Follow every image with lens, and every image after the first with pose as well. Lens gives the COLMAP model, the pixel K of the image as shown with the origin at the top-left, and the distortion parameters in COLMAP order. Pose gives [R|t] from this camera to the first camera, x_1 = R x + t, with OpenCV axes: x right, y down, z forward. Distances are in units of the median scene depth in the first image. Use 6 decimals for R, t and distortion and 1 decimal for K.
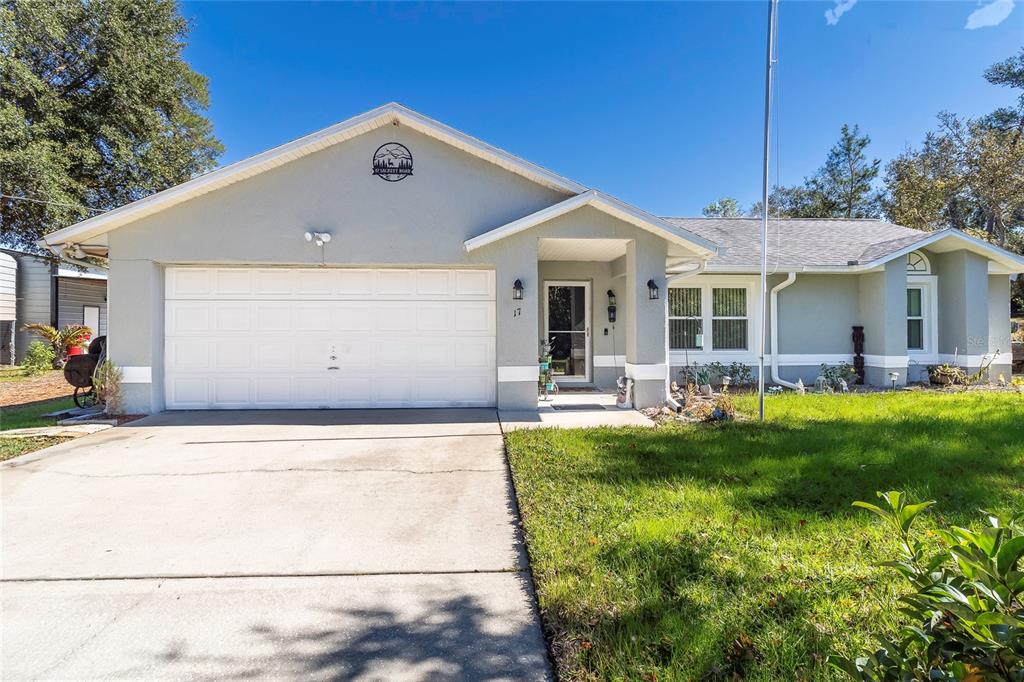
lens RADIAL K [[483.0, 0, 512.0], [0, 483.0, 341.0], [0, 0, 1]] dist [0.000524, 0.000528]
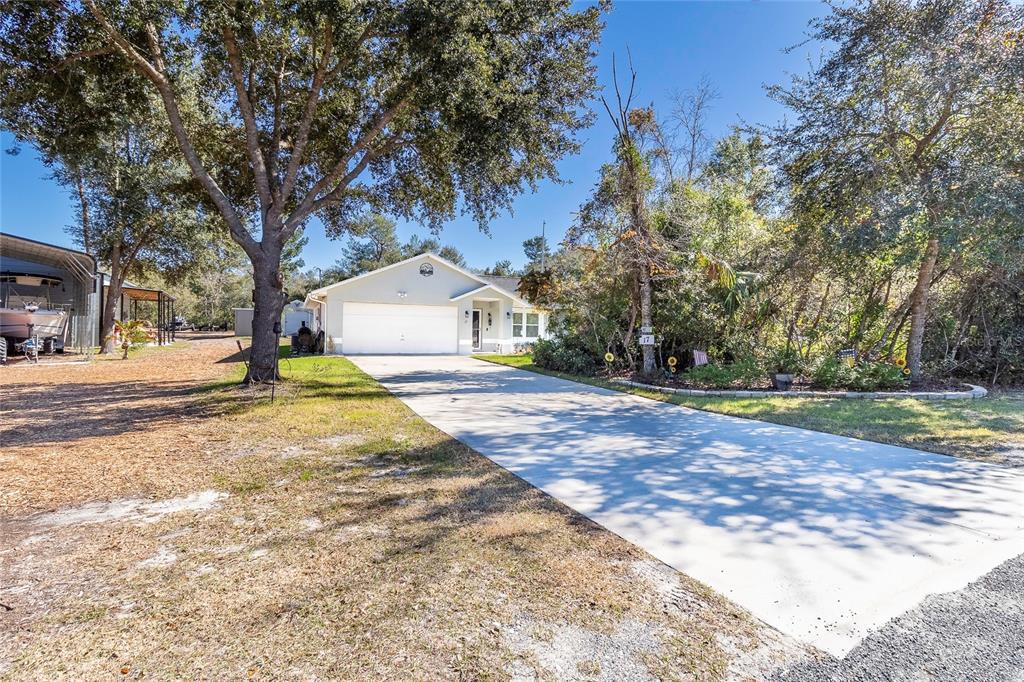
lens RADIAL K [[483.0, 0, 512.0], [0, 483.0, 341.0], [0, 0, 1]] dist [0.000524, 0.000528]
pose [[0.933141, 0.010028, 0.359372, -0.678755], [-0.008639, 0.999948, -0.005471, 0.062213], [-0.359408, 0.002001, 0.933179, -1.608943]]
